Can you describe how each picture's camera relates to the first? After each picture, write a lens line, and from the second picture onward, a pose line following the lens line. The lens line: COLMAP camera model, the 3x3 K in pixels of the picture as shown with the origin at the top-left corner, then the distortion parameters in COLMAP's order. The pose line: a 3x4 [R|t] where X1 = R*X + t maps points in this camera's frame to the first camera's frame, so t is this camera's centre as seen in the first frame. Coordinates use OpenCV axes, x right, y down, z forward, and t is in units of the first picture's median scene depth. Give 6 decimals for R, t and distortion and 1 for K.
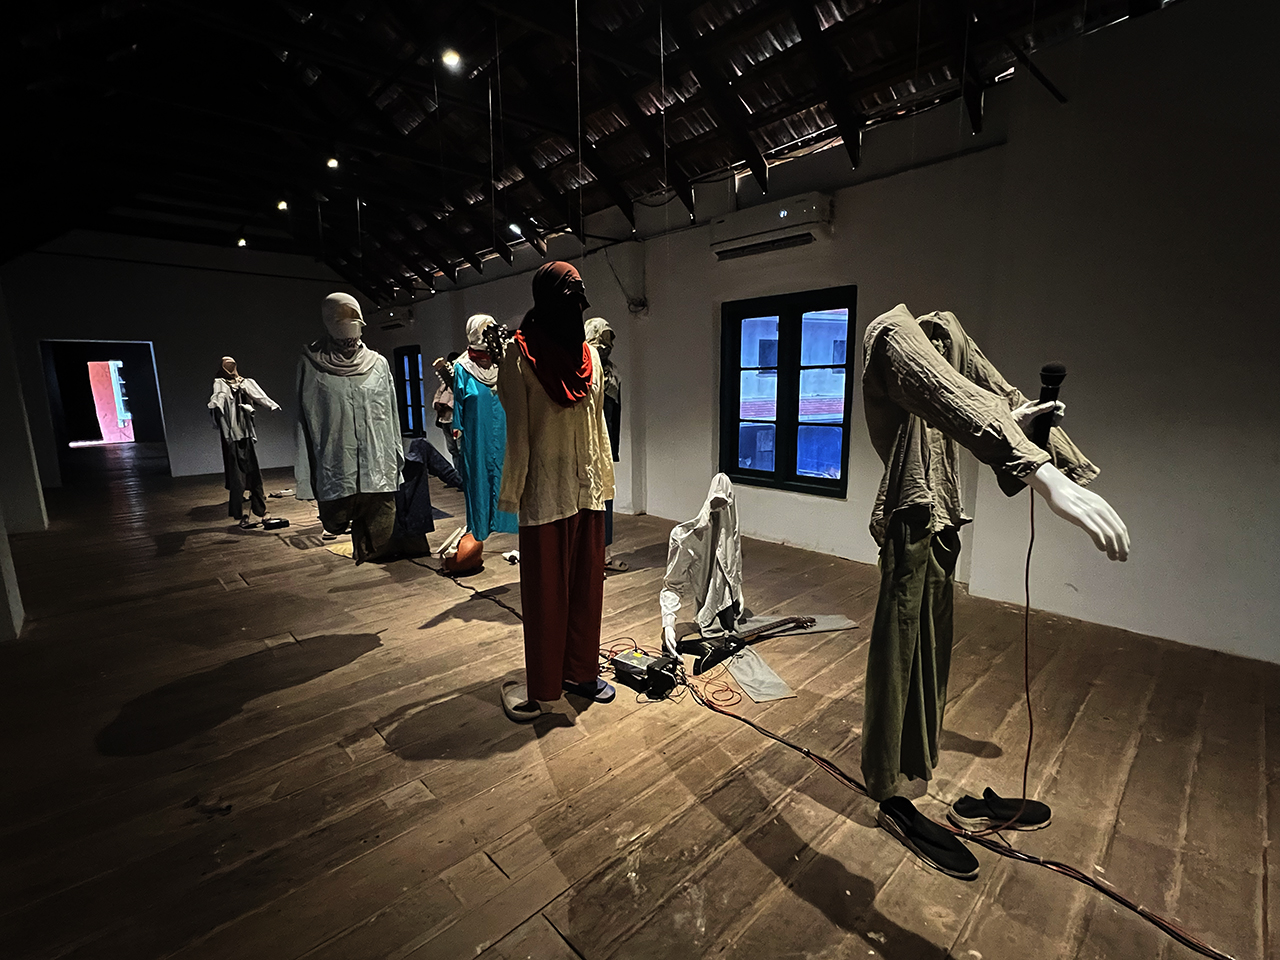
lens RADIAL K [[581.9, 0, 640.1], [0, 581.9, 485.7], [0, 0, 1]] dist [-0.002638, -0.000276]
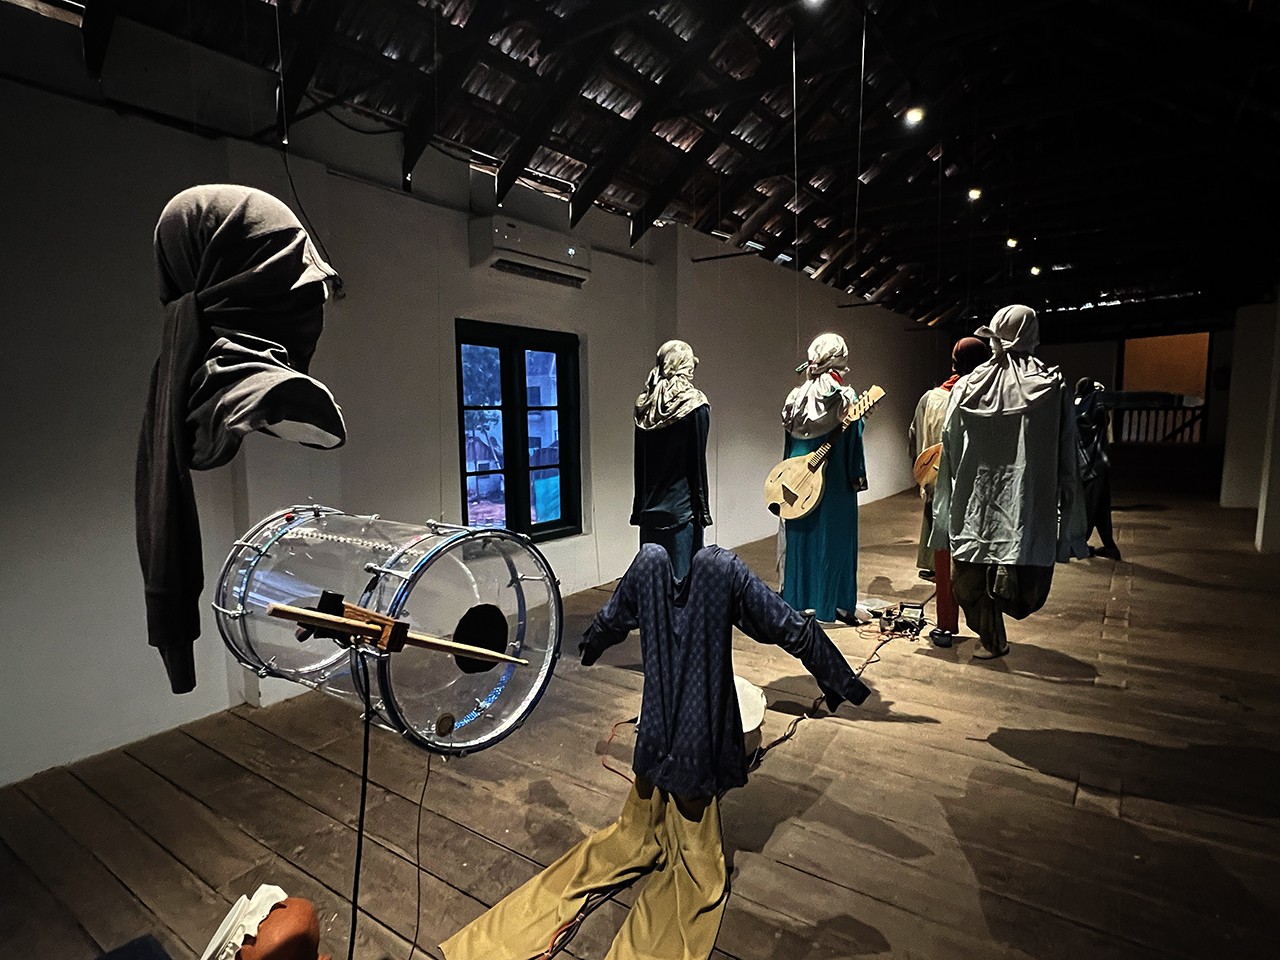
lens RADIAL K [[697.7, 0, 640.1], [0, 697.7, 483.3], [0, 0, 1]] dist [0.002327, 0.001194]
pose [[-0.188872, -0.080893, 0.978664, -1.171022], [0.188538, 0.975074, 0.116982, -0.252522], [-0.963733, 0.206610, -0.168913, 1.439754]]
